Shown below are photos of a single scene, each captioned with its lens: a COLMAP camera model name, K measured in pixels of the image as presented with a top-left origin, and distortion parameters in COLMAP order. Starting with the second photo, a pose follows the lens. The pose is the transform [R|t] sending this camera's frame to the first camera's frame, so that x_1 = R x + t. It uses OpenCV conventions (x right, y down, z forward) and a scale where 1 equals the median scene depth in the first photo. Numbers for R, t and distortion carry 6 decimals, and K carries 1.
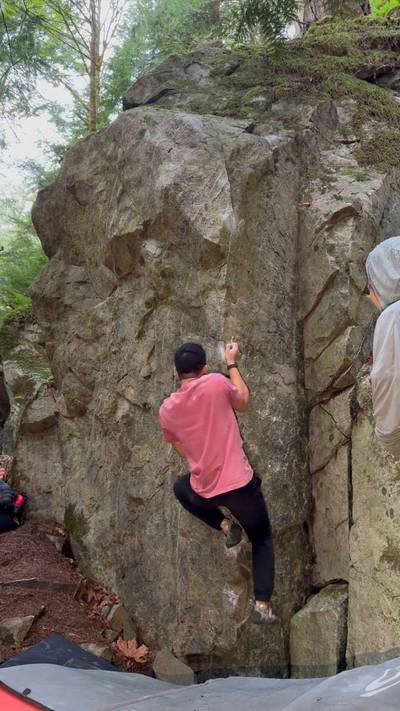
lens RADIAL K [[590.4, 0, 200.0], [0, 590.4, 355.5], [0, 0, 1]] dist [0.193225, -0.316235]
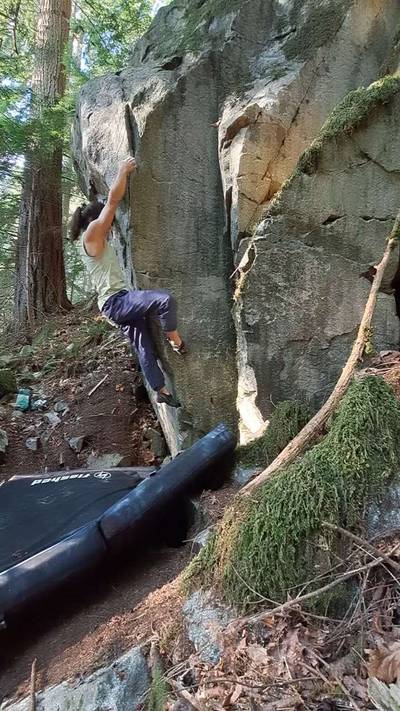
lens RADIAL K [[337.2, 0, 200.0], [0, 337.2, 355.5], [0, 0, 1]] dist [-0.000987, -0.000740]
pose [[0.892848, -0.019866, -0.449919, 0.415343], [0.168247, 0.941407, 0.292312, -0.036637], [0.417750, -0.336688, 0.843876, 0.312136]]
